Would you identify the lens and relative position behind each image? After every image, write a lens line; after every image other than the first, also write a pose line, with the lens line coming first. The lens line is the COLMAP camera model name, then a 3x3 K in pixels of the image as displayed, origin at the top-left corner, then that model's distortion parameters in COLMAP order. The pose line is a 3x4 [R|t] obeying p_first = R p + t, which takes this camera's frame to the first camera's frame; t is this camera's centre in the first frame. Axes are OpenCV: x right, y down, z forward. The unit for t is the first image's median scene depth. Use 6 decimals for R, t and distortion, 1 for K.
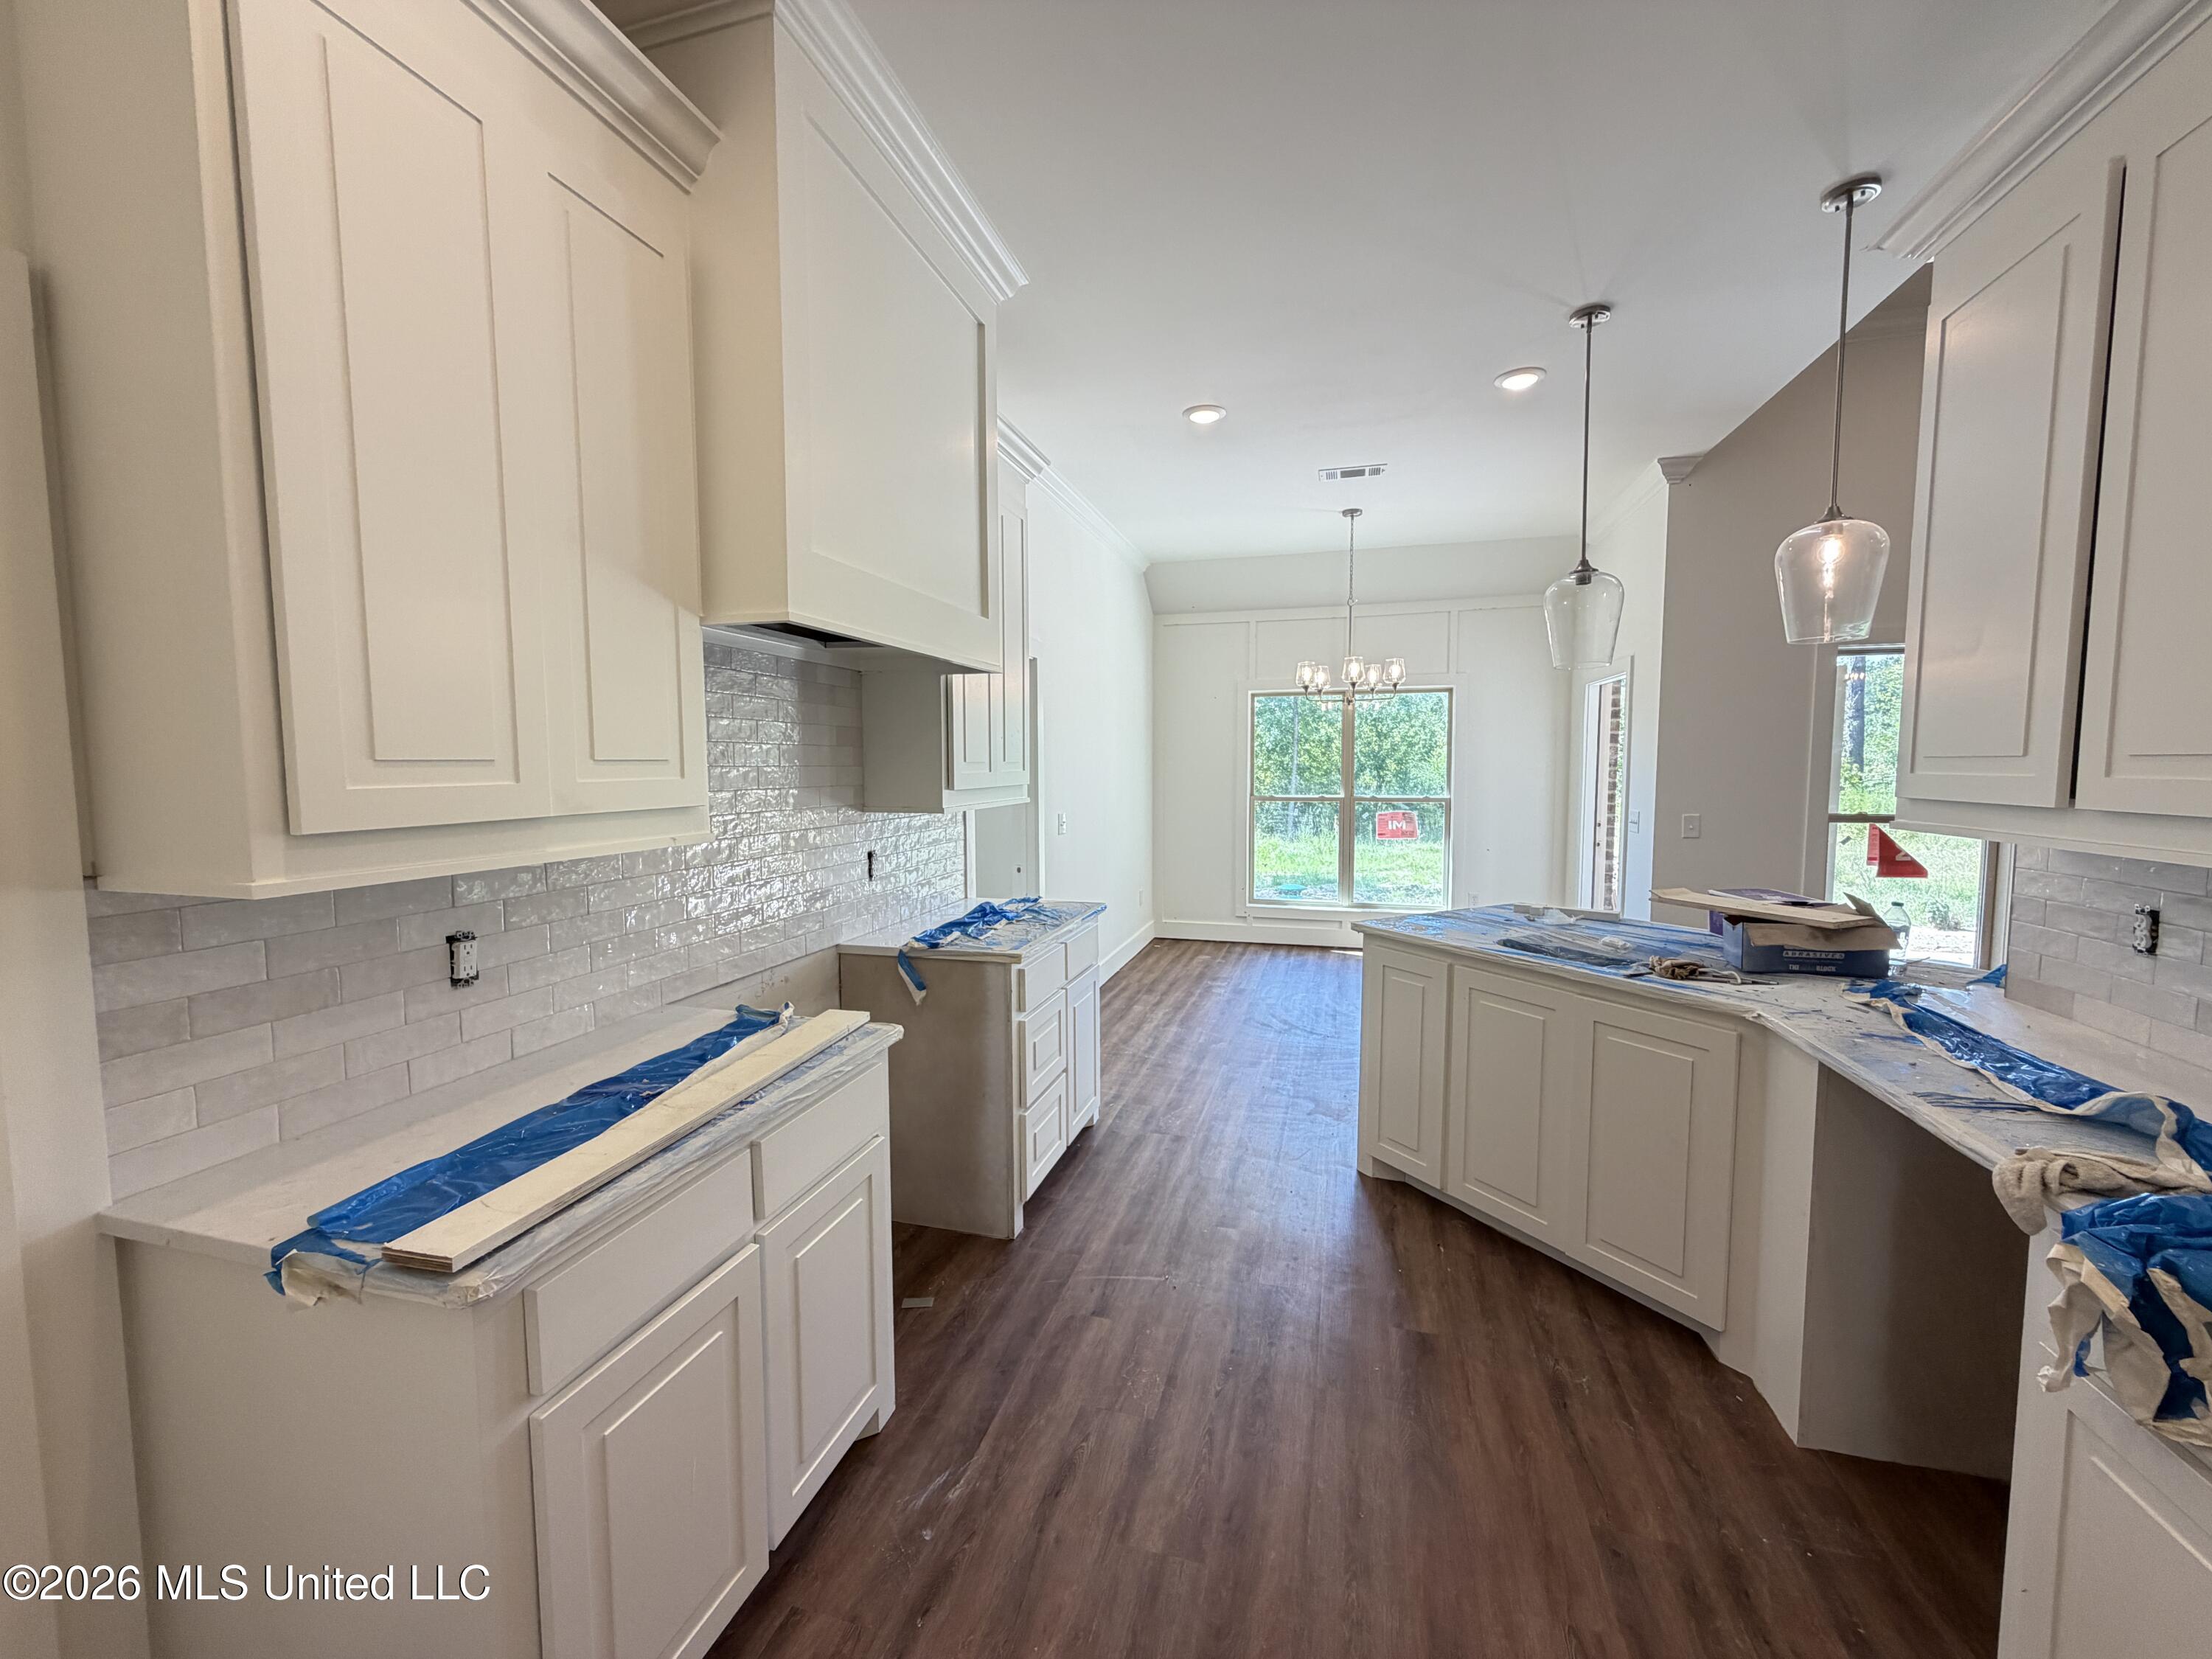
lens RADIAL K [[882.1, 0, 1098.0], [0, 882.1, 827.0], [0, 0, 1]] dist [-0.000865, 0.000457]
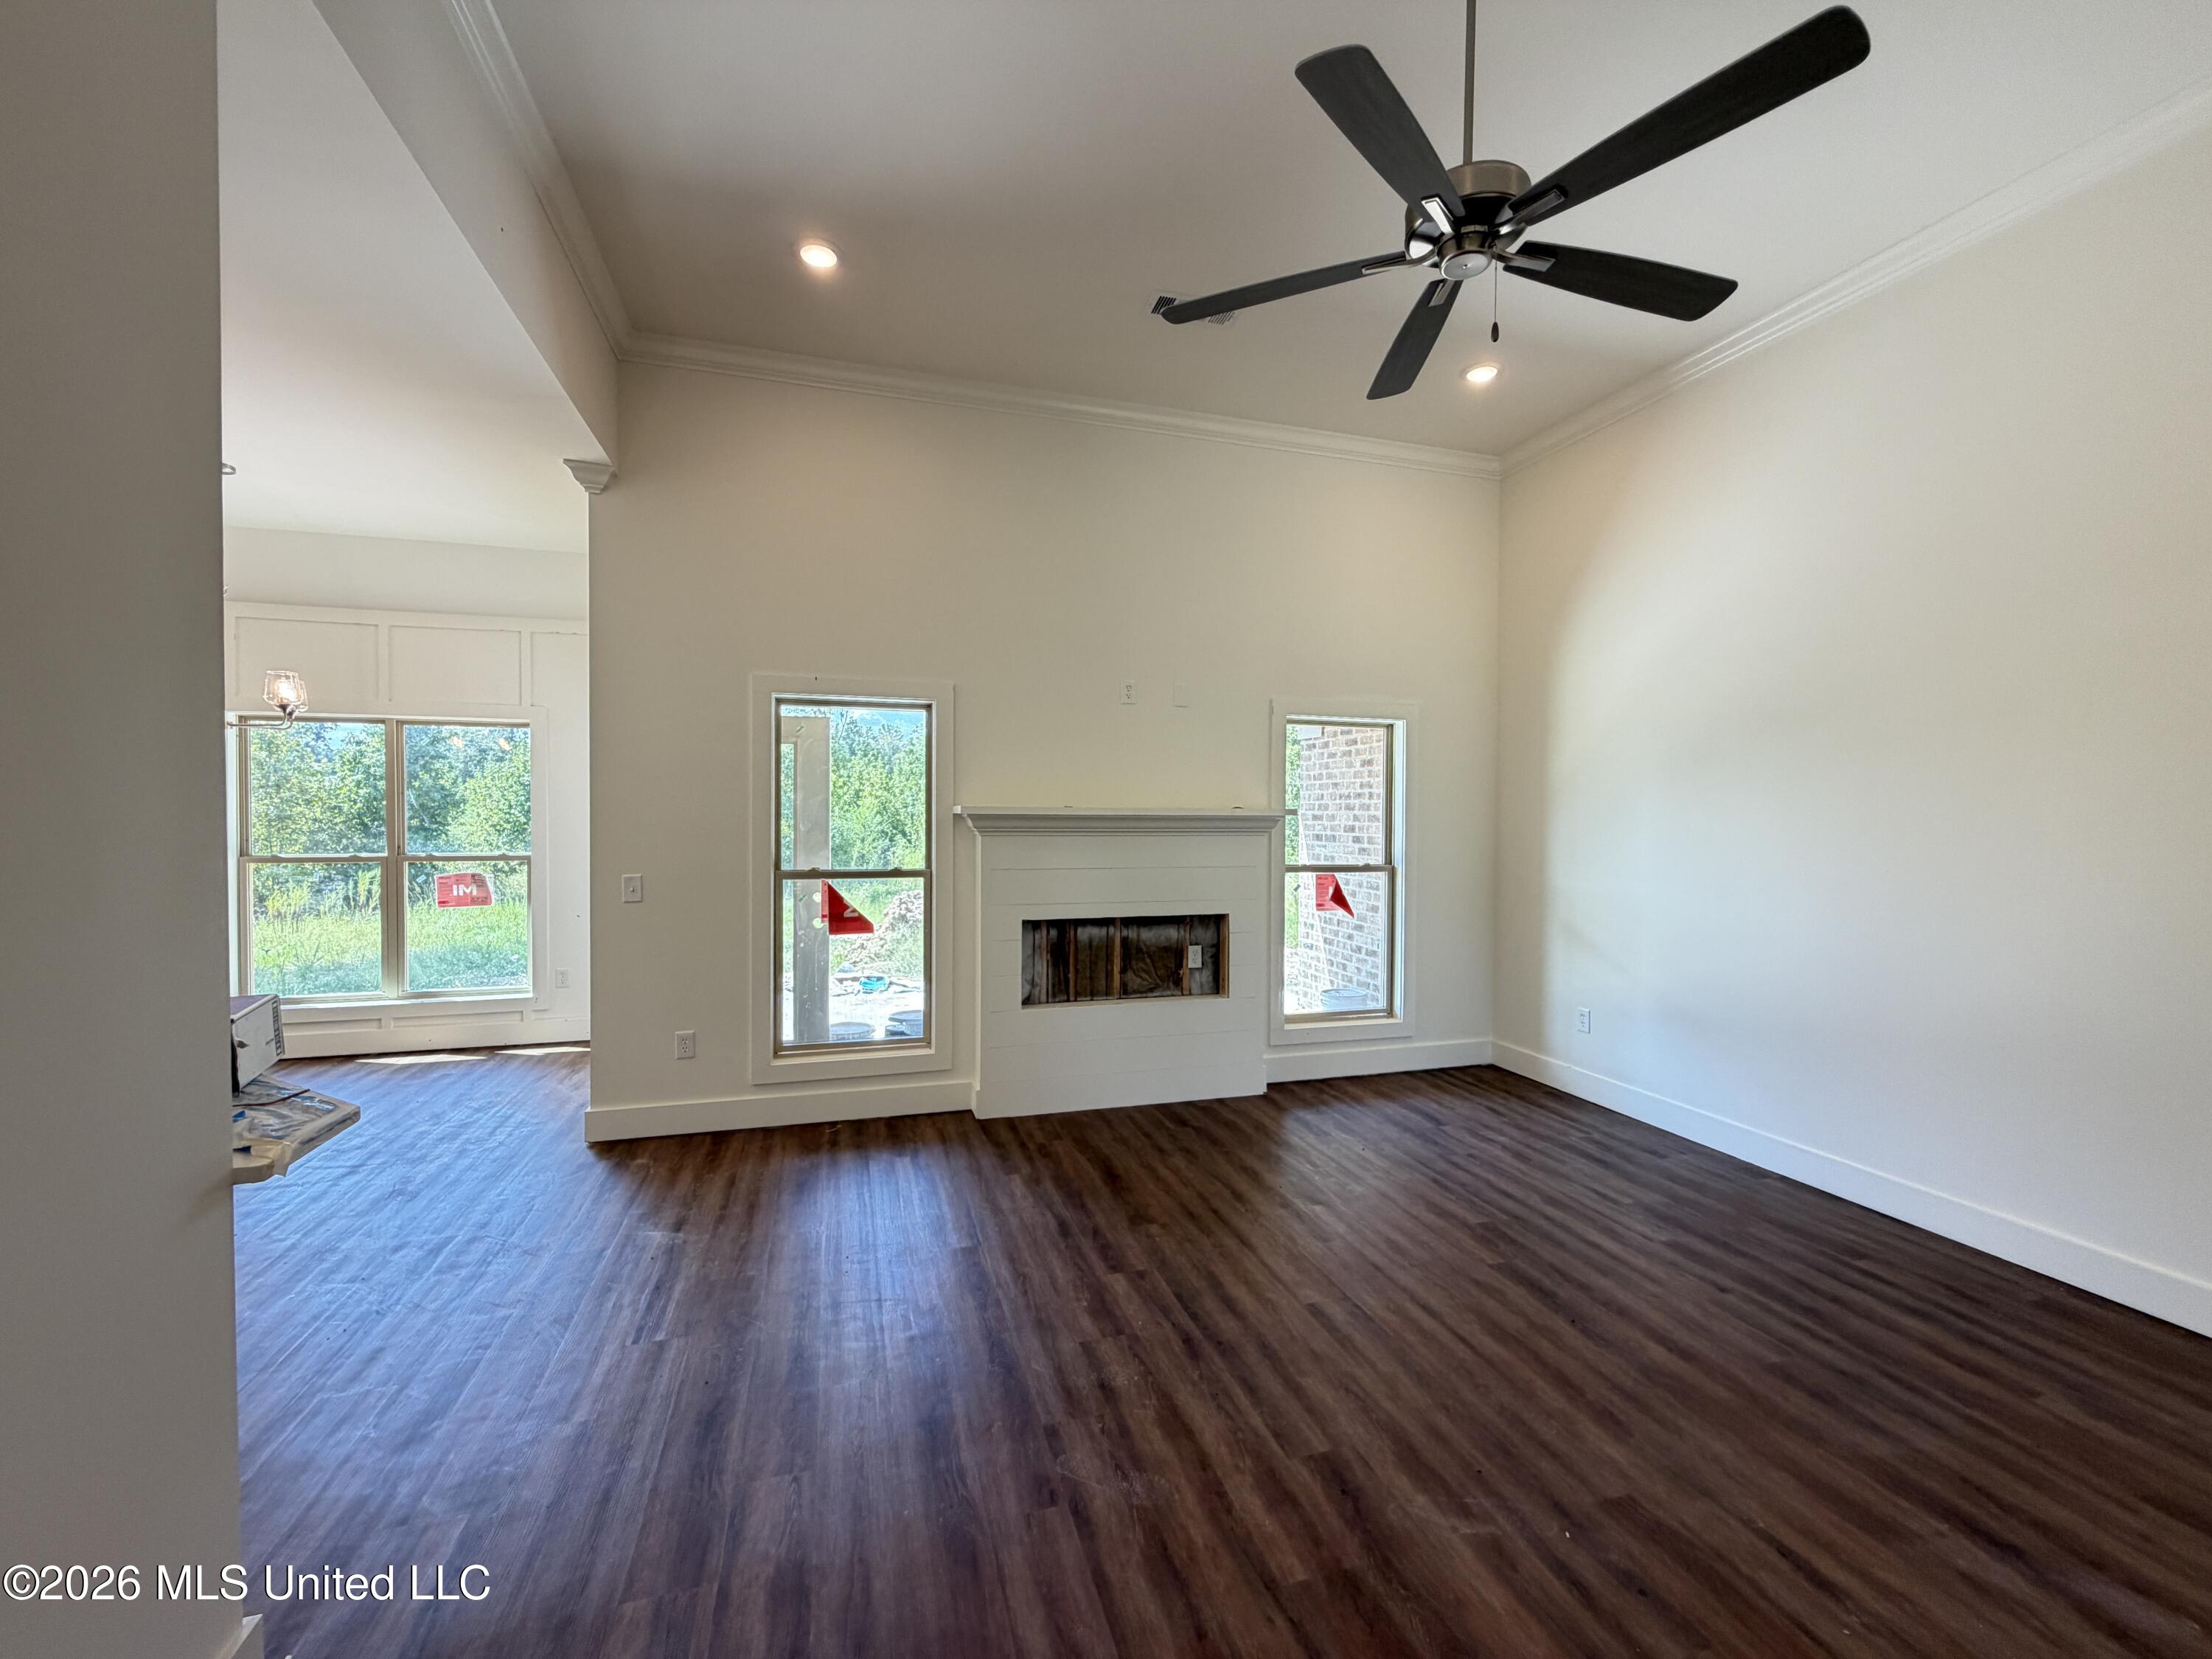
lens RADIAL K [[882.1, 0, 1097.4], [0, 882.1, 825.4], [0, 0, 1]] dist [-0.000865, 0.000457]
pose [[0.845511, 0.000007, 0.533958, 0.953481], [0.030308, 0.998387, -0.048004, -0.012058], [-0.533098, 0.056771, 0.844147, 0.032491]]
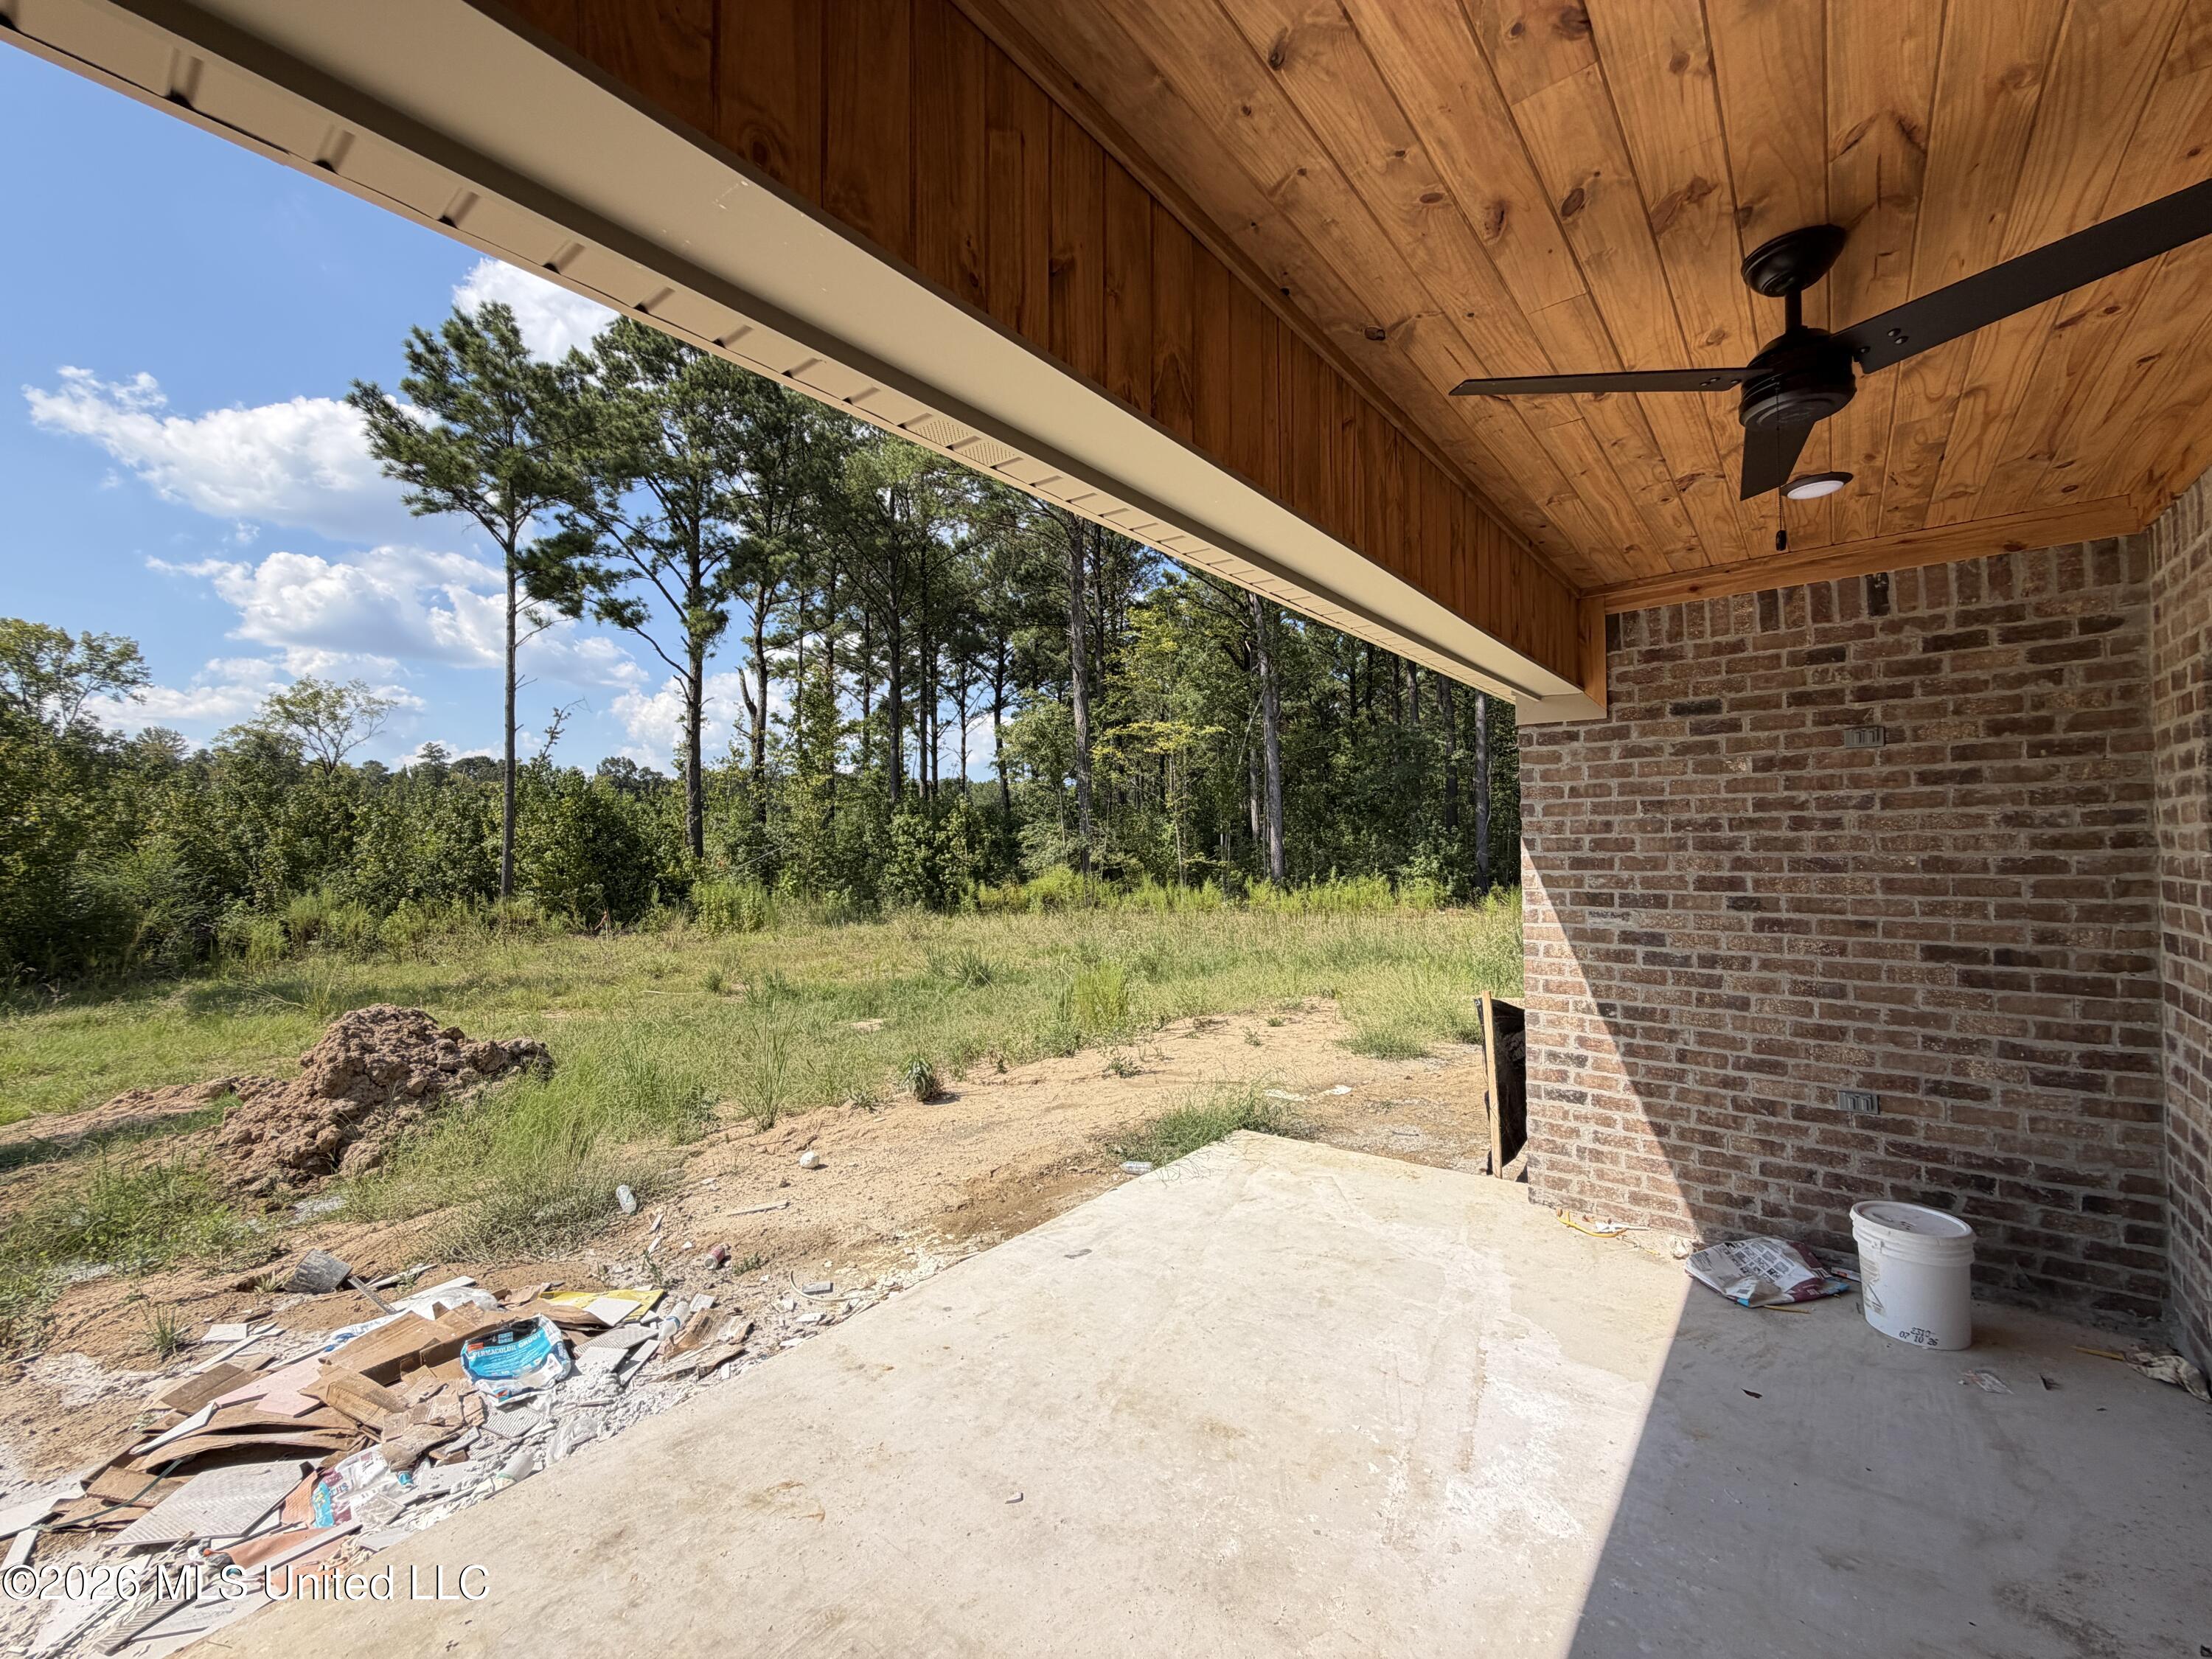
lens RADIAL K [[882.1, 0, 1097.4], [0, 882.1, 825.1], [0, 0, 1]] dist [-0.000865, 0.000457]
pose [[0.398252, 0.027407, 0.916867, 1.245829], [0.069572, 0.995772, -0.059985, -0.177717], [-0.914634, 0.087678, 0.394661, 2.107071]]
